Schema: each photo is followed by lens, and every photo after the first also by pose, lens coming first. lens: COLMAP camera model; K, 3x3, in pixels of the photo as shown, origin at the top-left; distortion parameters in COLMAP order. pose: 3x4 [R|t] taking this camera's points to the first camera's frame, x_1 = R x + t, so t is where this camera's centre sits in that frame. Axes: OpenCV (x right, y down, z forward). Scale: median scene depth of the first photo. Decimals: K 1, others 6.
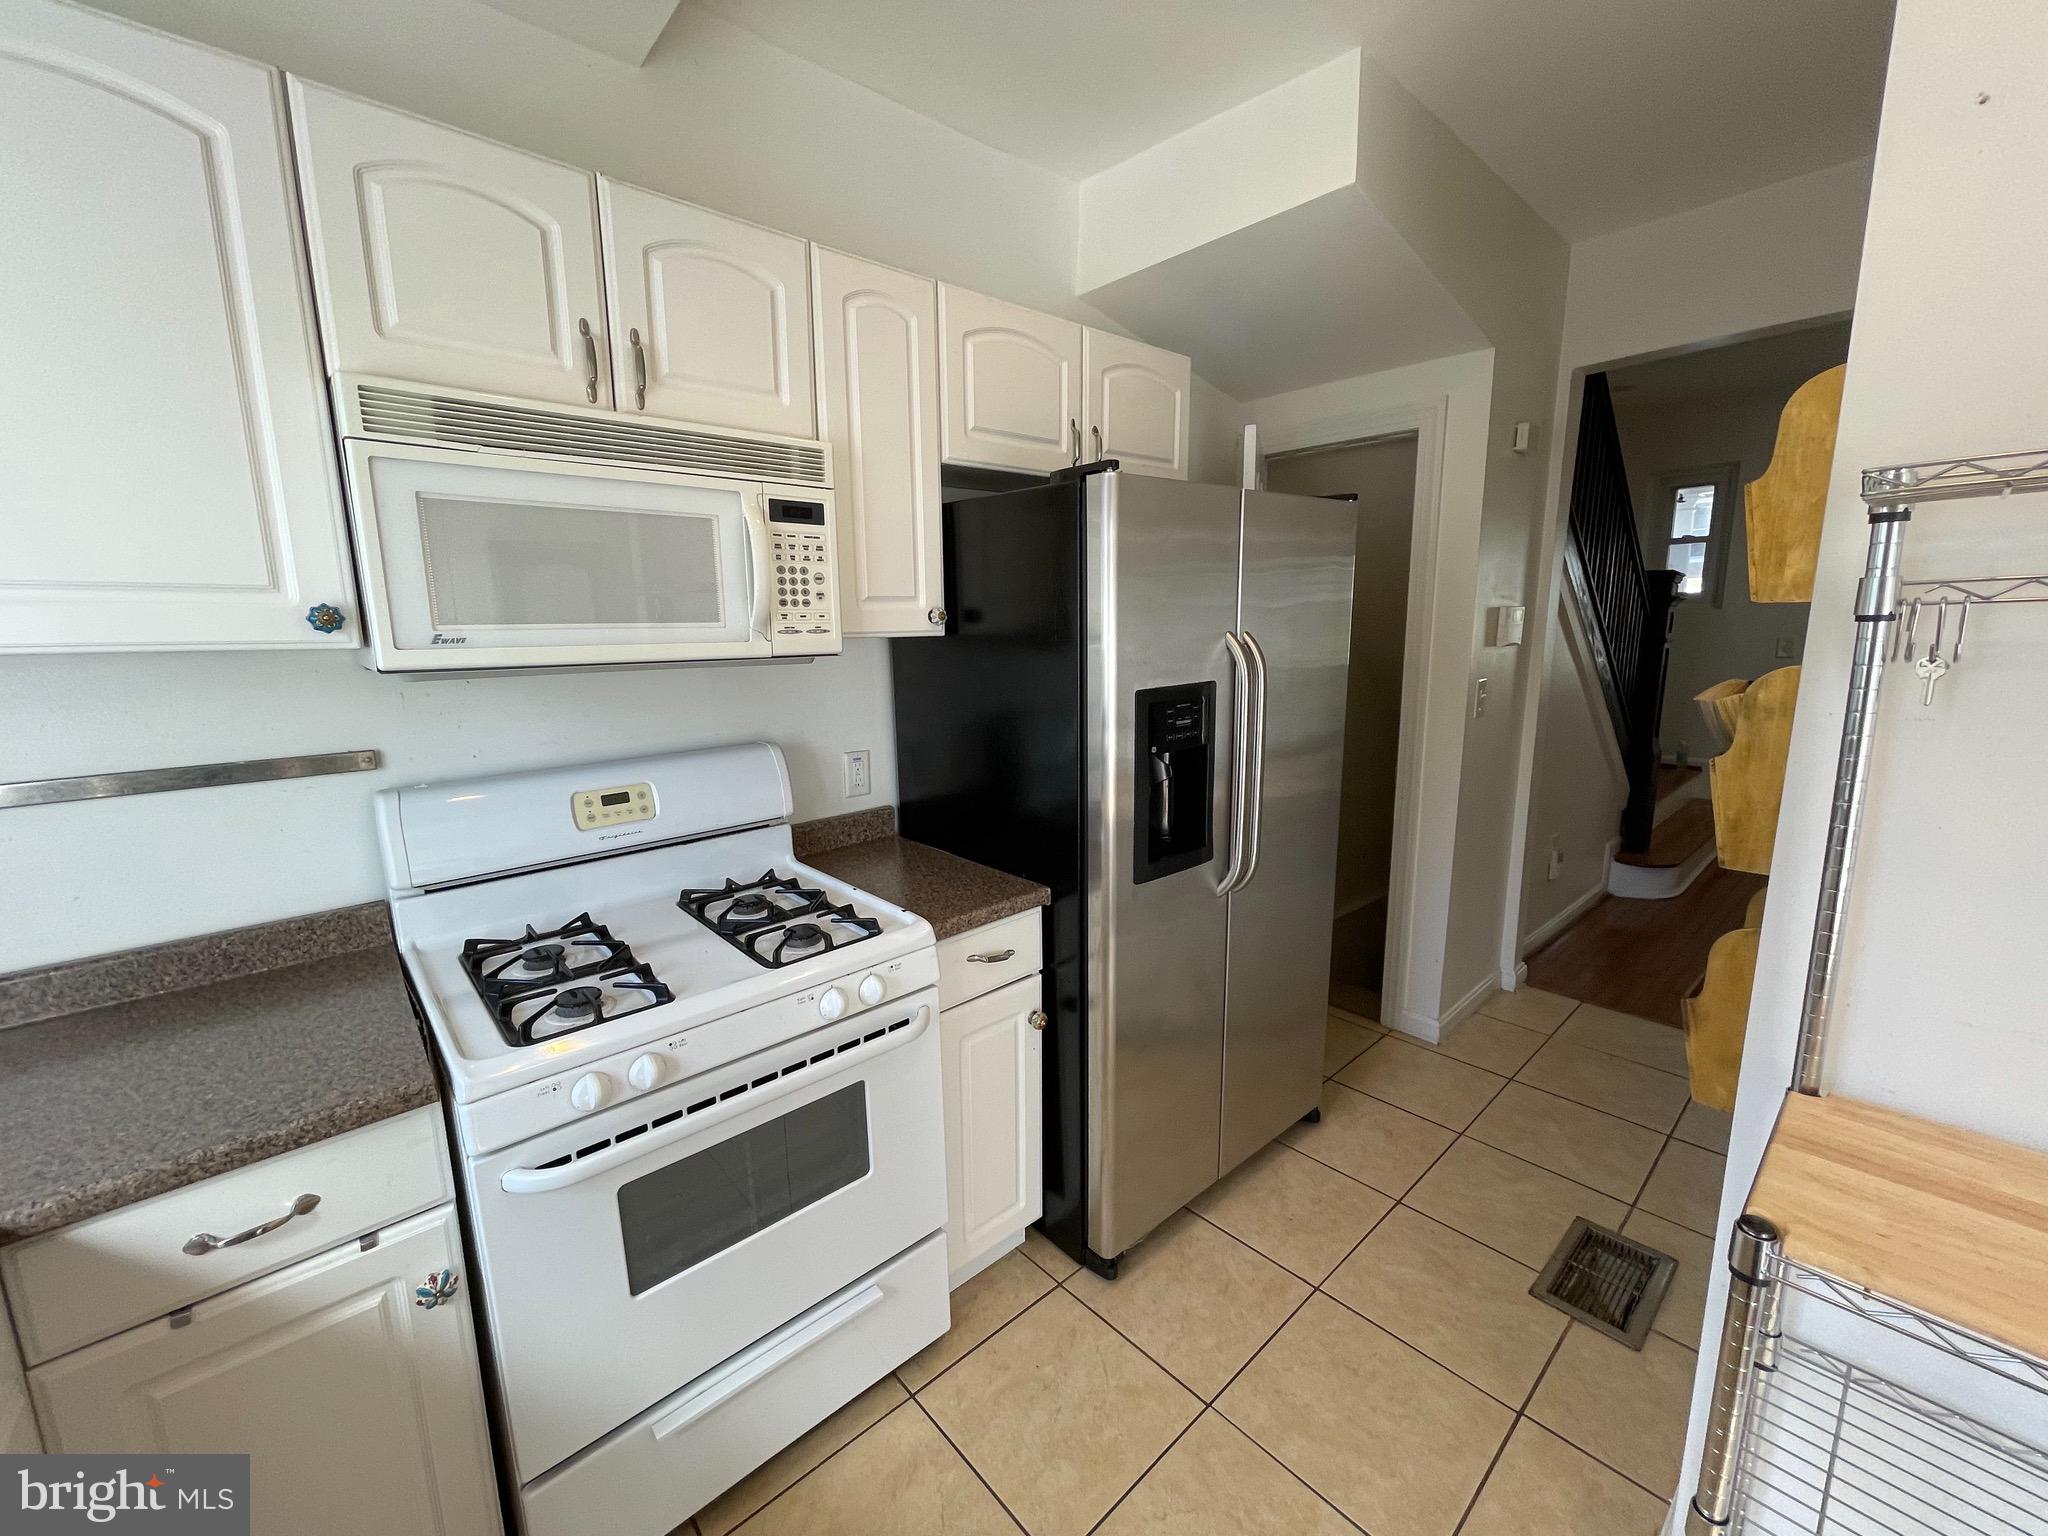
lens RADIAL K [[824.9, 0, 1011.9], [0, 824.9, 769.0], [0, 0, 1]] dist [-0.009188, 0.005482]
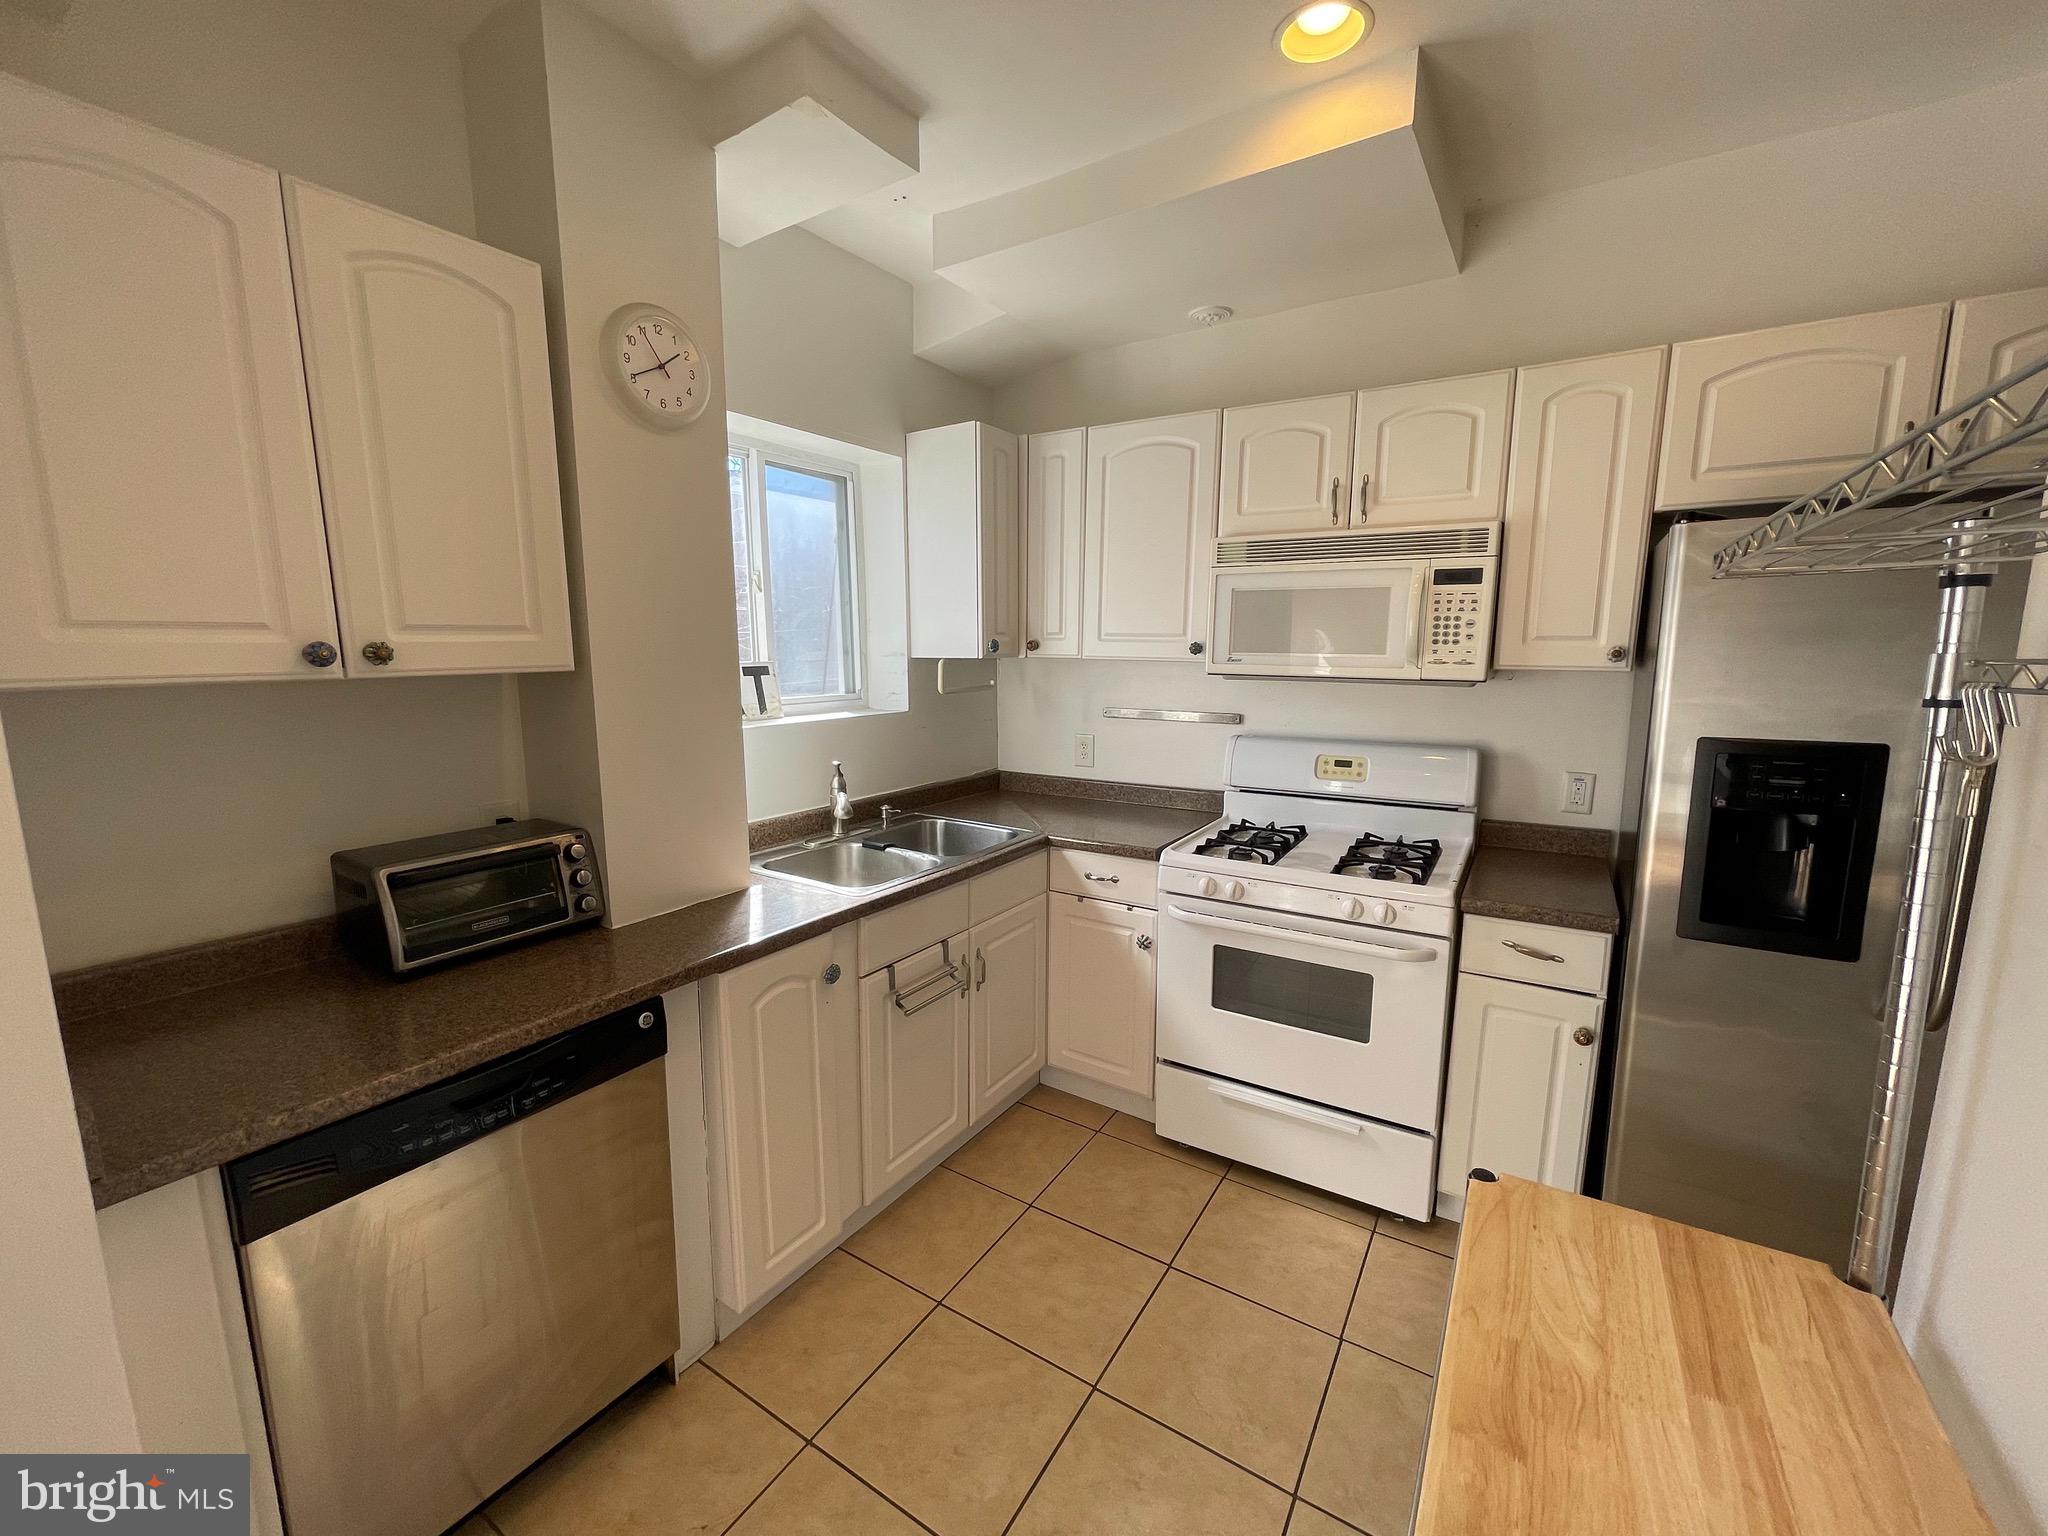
lens RADIAL K [[827.4, 0, 1017.0], [0, 827.4, 770.6], [0, 0, 1]] dist [-0.000162, 0.000064]
pose [[0.274201, 0.165675, -0.947294, 0.910471], [-0.177911, 0.976784, 0.119335, -0.030557], [0.945072, 0.135812, 0.297311, -0.058721]]
